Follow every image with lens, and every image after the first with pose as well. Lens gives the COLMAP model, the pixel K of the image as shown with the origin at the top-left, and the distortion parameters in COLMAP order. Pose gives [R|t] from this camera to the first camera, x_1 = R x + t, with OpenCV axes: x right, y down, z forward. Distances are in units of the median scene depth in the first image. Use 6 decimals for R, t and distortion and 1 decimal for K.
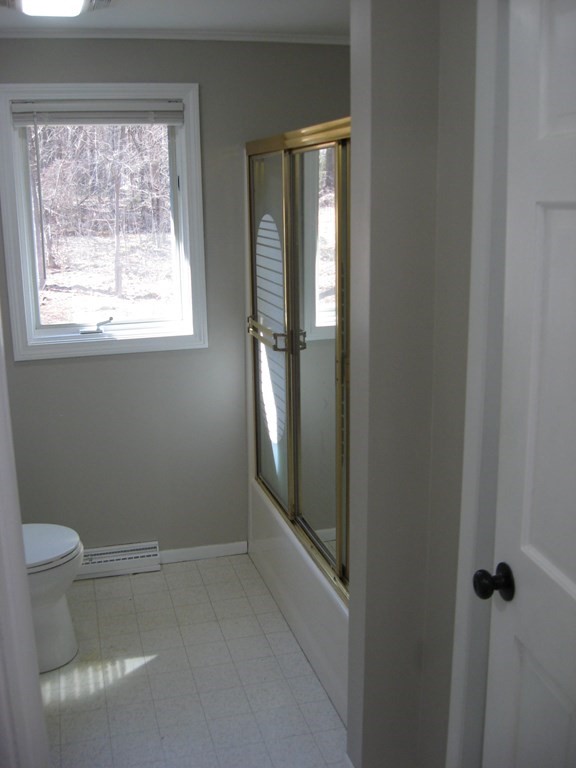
lens RADIAL K [[795.8, 0, 287.6], [0, 795.8, 384.0], [0, 0, 1]] dist [-0.123714, 0.000000]
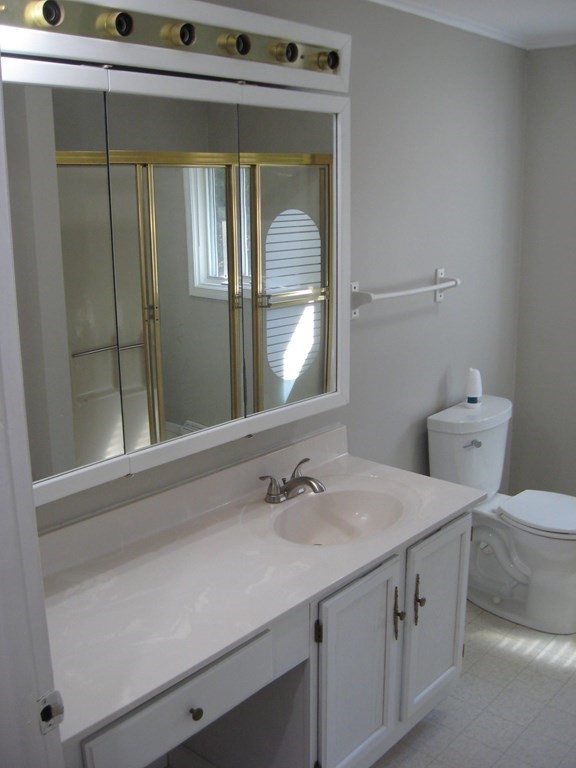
lens RADIAL K [[795.8, 0, 288.1], [0, 795.8, 383.9], [0, 0, 1]] dist [-0.123714, 0.000000]
pose [[0.542684, 0.224980, -0.809246, 0.305816], [-0.209108, 0.969313, 0.129251, -0.028203], [0.813491, 0.099078, 0.573075, 0.060124]]
